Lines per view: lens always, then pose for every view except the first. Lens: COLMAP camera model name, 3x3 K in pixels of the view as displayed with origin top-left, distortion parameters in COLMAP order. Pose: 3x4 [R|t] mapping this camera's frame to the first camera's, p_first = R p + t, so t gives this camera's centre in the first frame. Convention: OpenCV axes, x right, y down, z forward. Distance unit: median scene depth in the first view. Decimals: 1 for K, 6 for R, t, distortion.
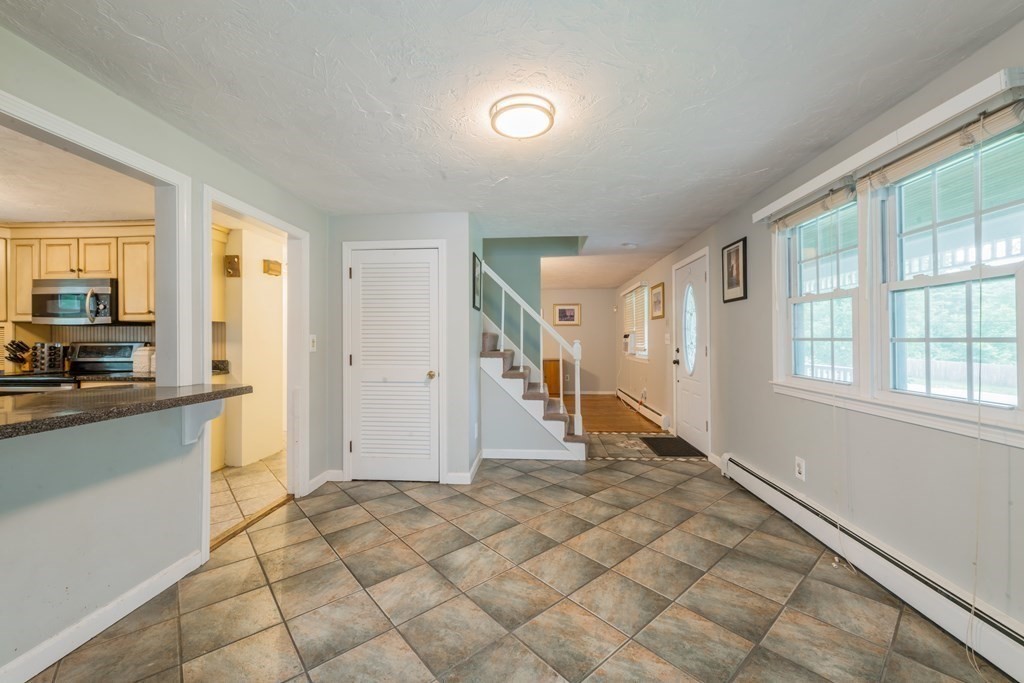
lens RADIAL K [[402.6, 0, 508.2], [0, 402.6, 335.9], [0, 0, 1]] dist [0.010731, -0.003004]
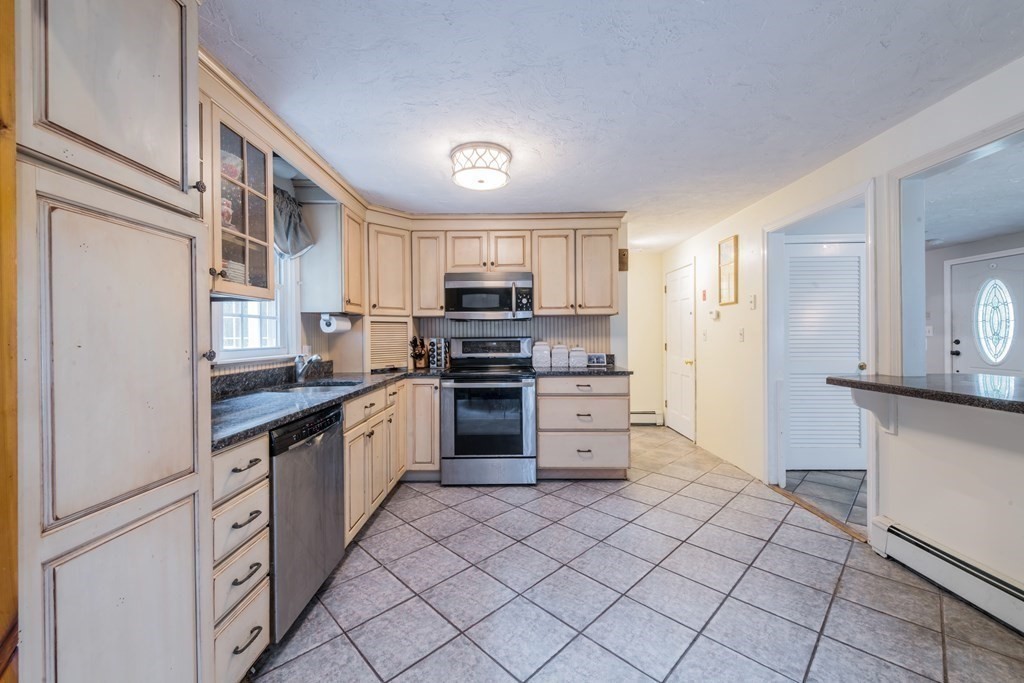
lens RADIAL K [[402.6, 0, 507.7], [0, 402.6, 337.8], [0, 0, 1]] dist [0.010731, -0.003004]
pose [[0.998135, -0.007514, 0.060577, -1.087993], [0.006682, 0.999881, 0.013914, 0.003866], [-0.060674, -0.013484, 0.998067, 0.028309]]
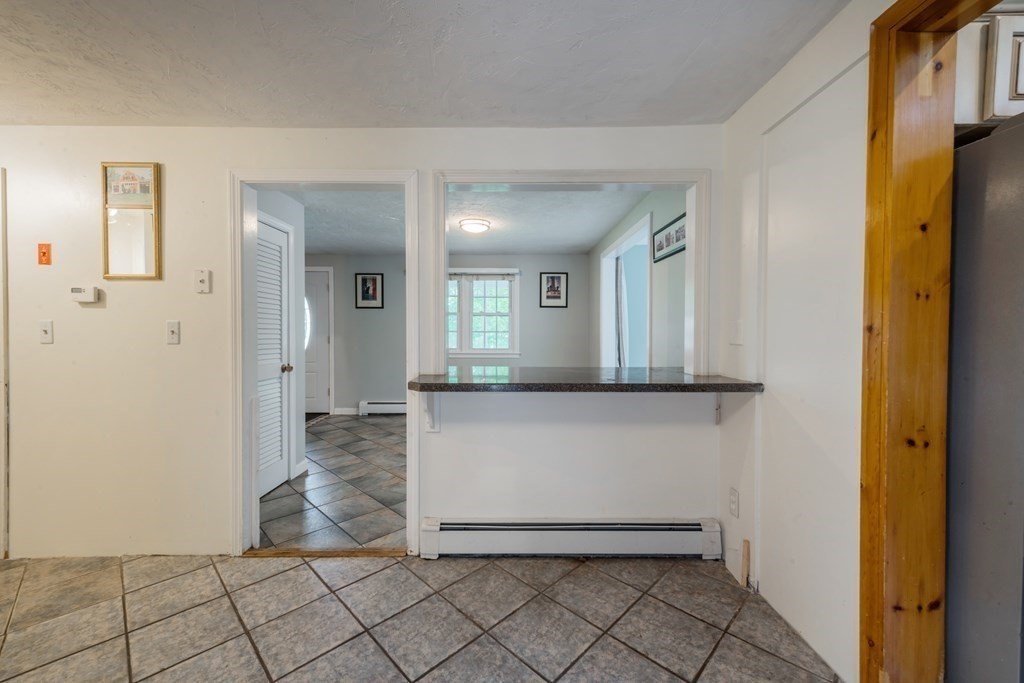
lens RADIAL K [[402.6, 0, 505.1], [0, 402.6, 339.1], [0, 0, 1]] dist [0.010731, -0.003004]
pose [[-0.069439, -0.017040, 0.997441, -1.089698], [-0.010216, 0.999814, 0.016369, 0.008021], [-0.997534, -0.009053, -0.069600, 0.525596]]
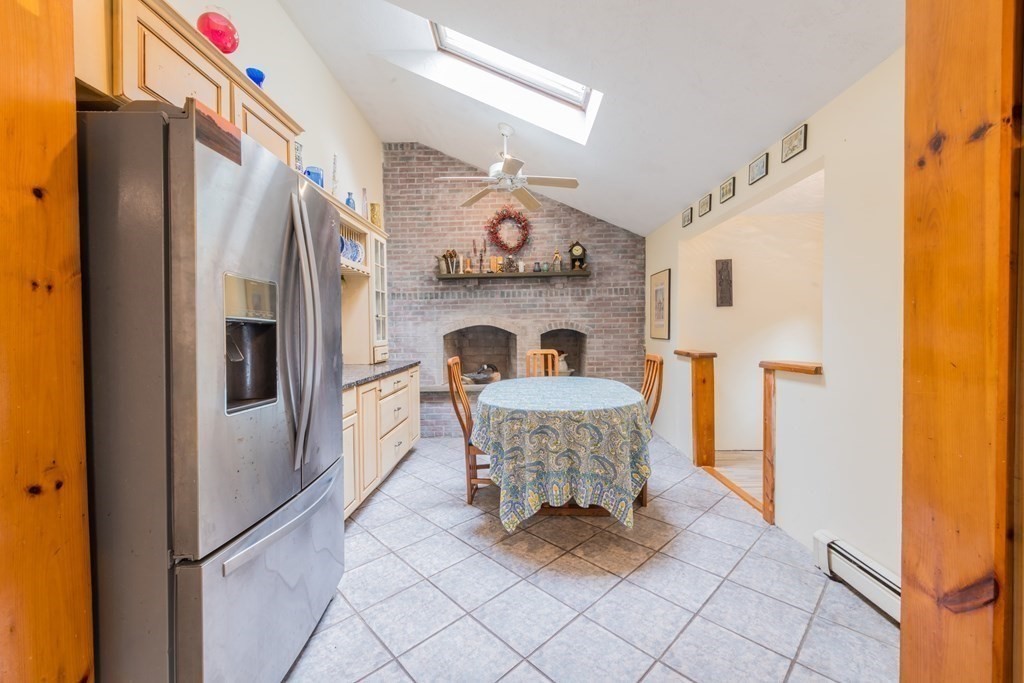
lens RADIAL K [[402.6, 0, 511.4], [0, 402.6, 337.6], [0, 0, 1]] dist [0.010731, -0.003004]
pose [[-0.998575, 0.018327, -0.050123, -1.050881], [0.017939, 0.999806, 0.008175, 0.008745], [0.050263, 0.007265, -0.998710, 0.420533]]
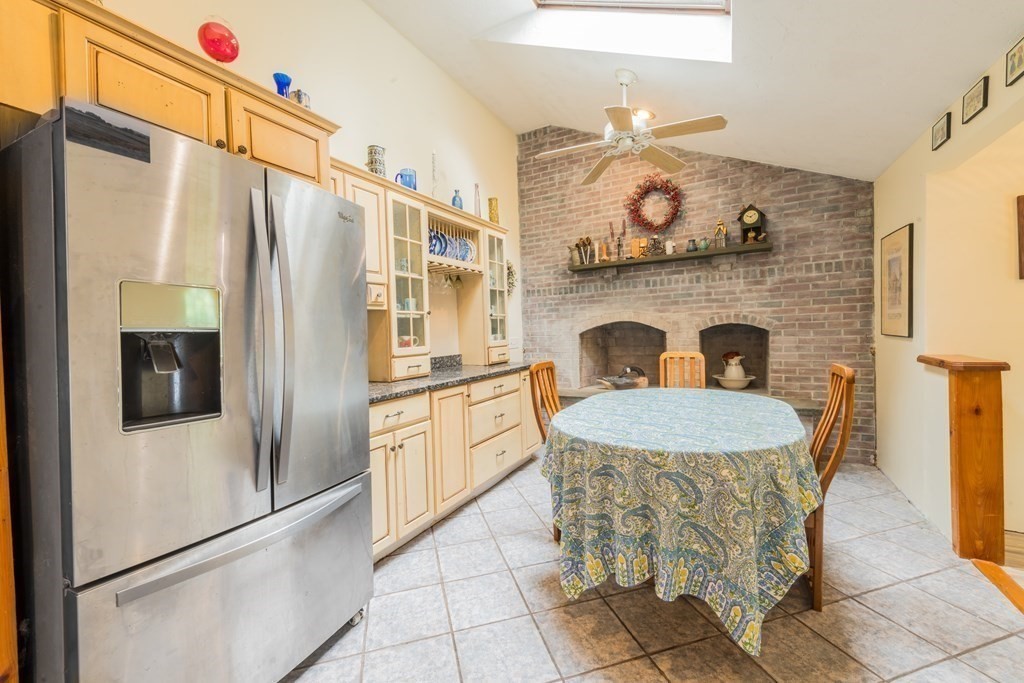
lens RADIAL K [[402.6, 0, 510.3], [0, 402.6, 338.1], [0, 0, 1]] dist [0.010731, -0.003004]
pose [[-0.906343, 0.024601, 0.421825, -1.215926], [0.030878, 0.999491, 0.008055, 0.005074], [-0.421412, 0.020326, -0.906641, 0.249551]]
